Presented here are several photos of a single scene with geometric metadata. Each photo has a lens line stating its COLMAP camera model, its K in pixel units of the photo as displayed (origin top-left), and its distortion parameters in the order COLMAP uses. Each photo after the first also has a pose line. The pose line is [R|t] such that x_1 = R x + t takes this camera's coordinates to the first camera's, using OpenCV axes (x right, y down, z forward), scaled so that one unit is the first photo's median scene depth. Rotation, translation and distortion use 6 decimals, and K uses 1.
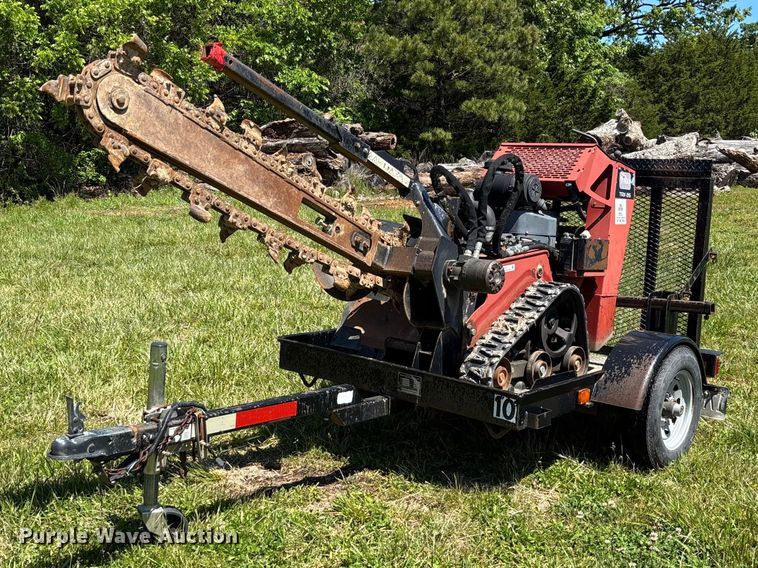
lens RADIAL K [[908.4, 0, 372.4], [0, 908.4, 283.8], [0, 0, 1]] dist [0.180582, -0.542133]
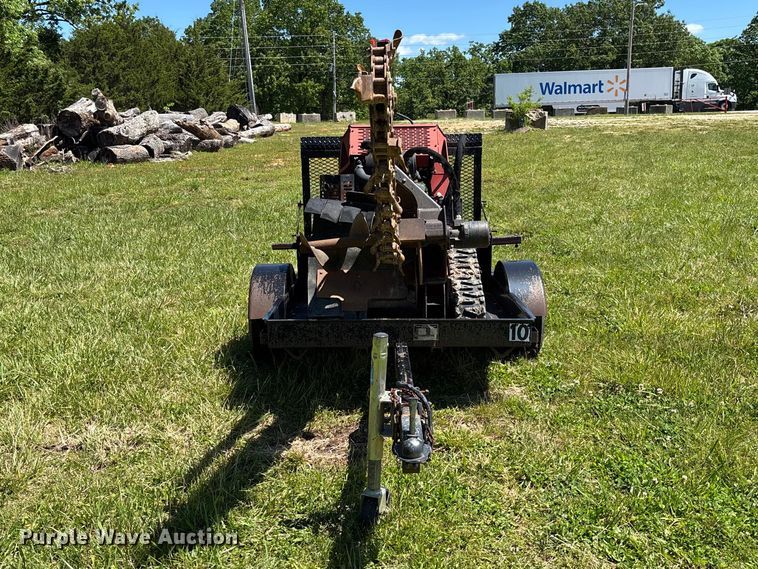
lens RADIAL K [[750.3, 0, 386.6], [0, 750.3, 284.7], [0, 0, 1]] dist [0.048111, -0.034965]
pose [[0.752717, -0.170255, 0.635948, -0.506144], [0.126293, 0.985383, 0.114323, -0.058199], [-0.646117, -0.005737, 0.763217, 0.232539]]
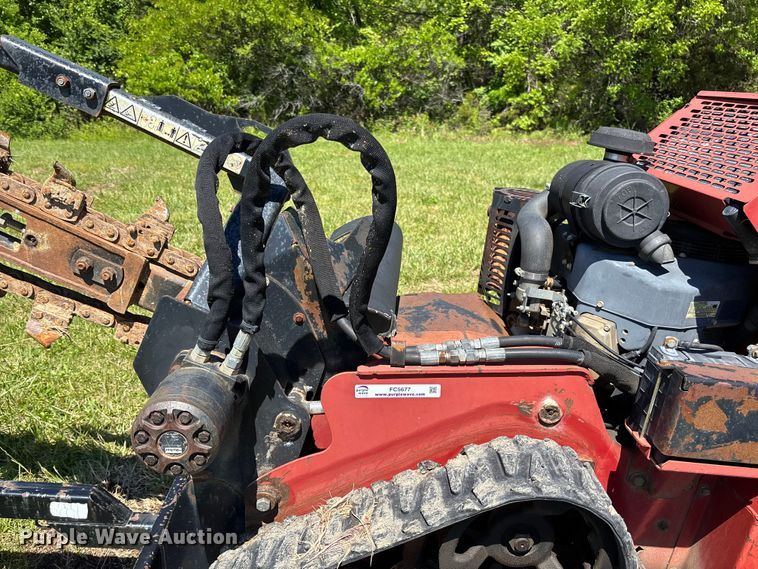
lens RADIAL K [[575.5, 0, 383.7], [0, 575.5, 287.3], [0, 0, 1]] dist [0.047869, -0.057700]
pose [[0.679564, 0.250733, -0.689439, 0.274342], [-0.130265, 0.966088, 0.222945, -0.107207], [0.721959, -0.061695, 0.689180, 0.706325]]
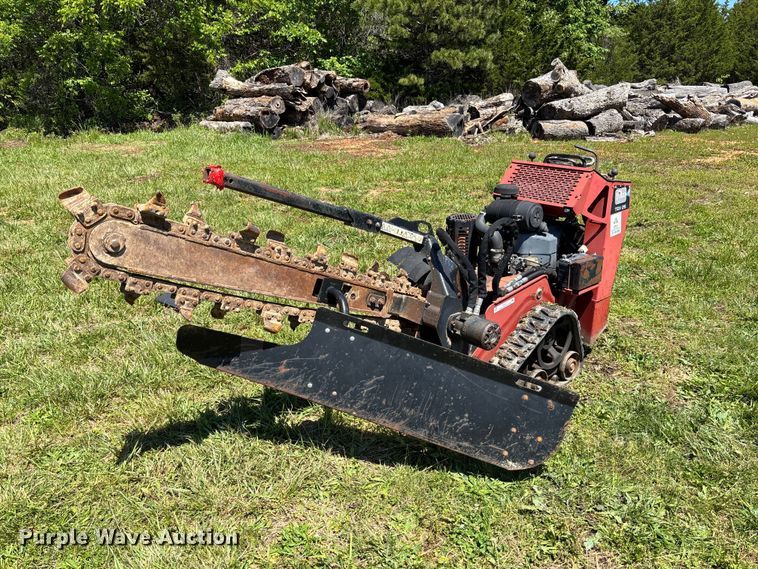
lens RADIAL K [[575.5, 0, 383.7], [0, 575.5, 287.3], [0, 0, 1]] dist [0.047869, -0.057700]
pose [[0.988047, 0.057115, -0.143185, 0.919503], [-0.029354, 0.981544, 0.188969, -0.228250], [0.151335, -0.182507, 0.971488, 1.198702]]
